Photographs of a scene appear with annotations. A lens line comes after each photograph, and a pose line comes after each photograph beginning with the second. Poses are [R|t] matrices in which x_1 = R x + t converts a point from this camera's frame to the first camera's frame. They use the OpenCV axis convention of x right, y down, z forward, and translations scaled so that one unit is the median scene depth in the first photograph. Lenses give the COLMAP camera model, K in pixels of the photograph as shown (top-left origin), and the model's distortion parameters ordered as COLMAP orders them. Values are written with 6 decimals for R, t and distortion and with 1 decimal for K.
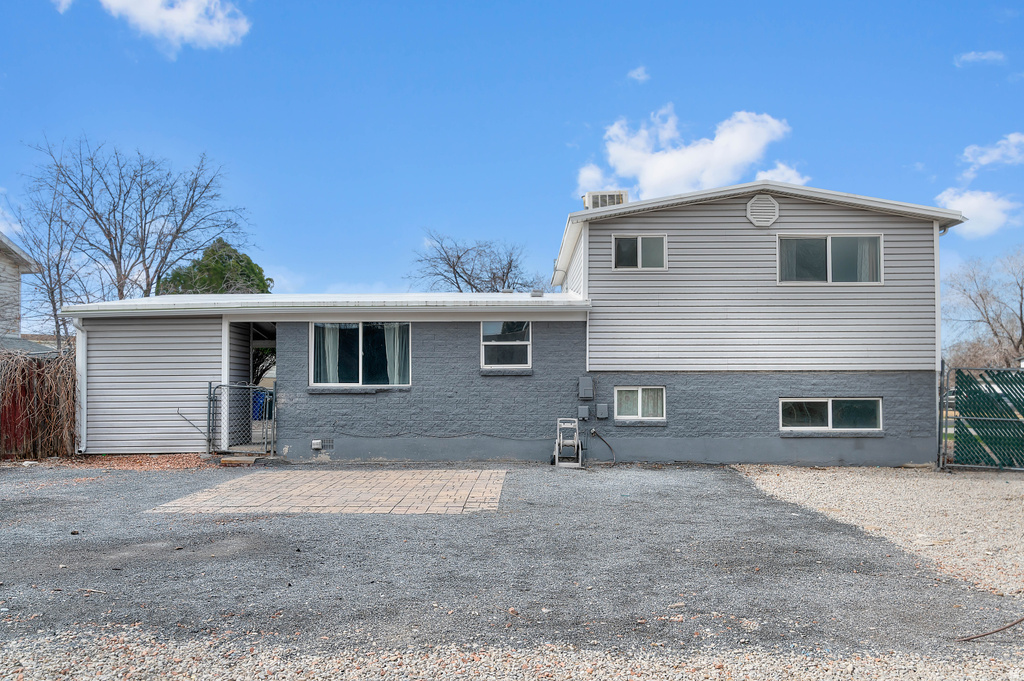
lens RADIAL K [[769.5, 0, 501.9], [0, 769.5, 360.2], [0, 0, 1]] dist [-0.000136, -0.005856]
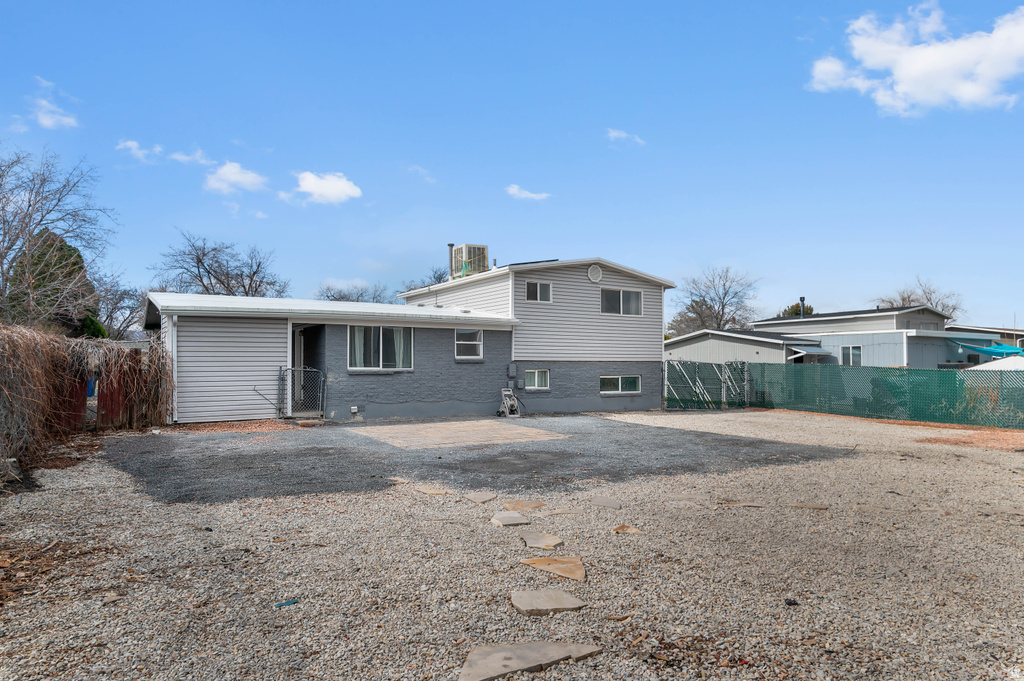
lens RADIAL K [[645.2, 0, 514.2], [0, 645.2, 343.3], [0, 0, 1]] dist [0.000260, 0.000010]
pose [[0.841566, 0.021675, 0.539719, -0.646370], [-0.019067, 0.999764, -0.010421, -0.008675], [-0.539817, -0.001521, 0.841781, -0.189079]]
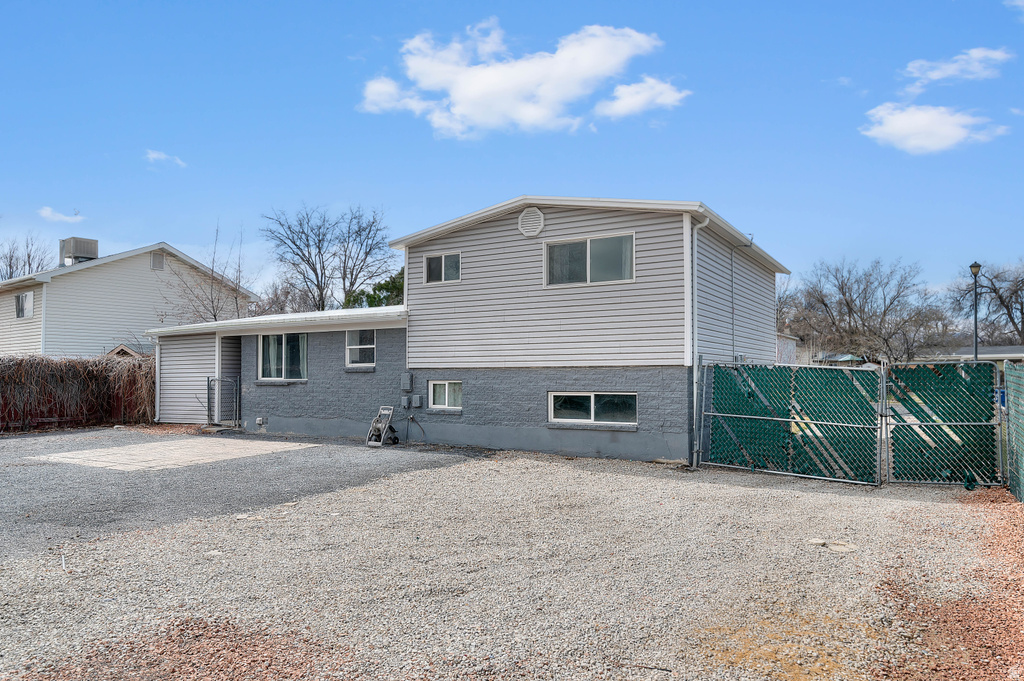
lens RADIAL K [[708.0, 0, 509.4], [0, 708.0, 351.1], [0, 0, 1]] dist [0.008177, 0.001102]
pose [[0.861919, -0.018223, -0.506718, 0.822288], [0.019400, 0.999807, -0.002957, -0.006707], [0.506674, -0.007282, 0.862107, 0.105625]]
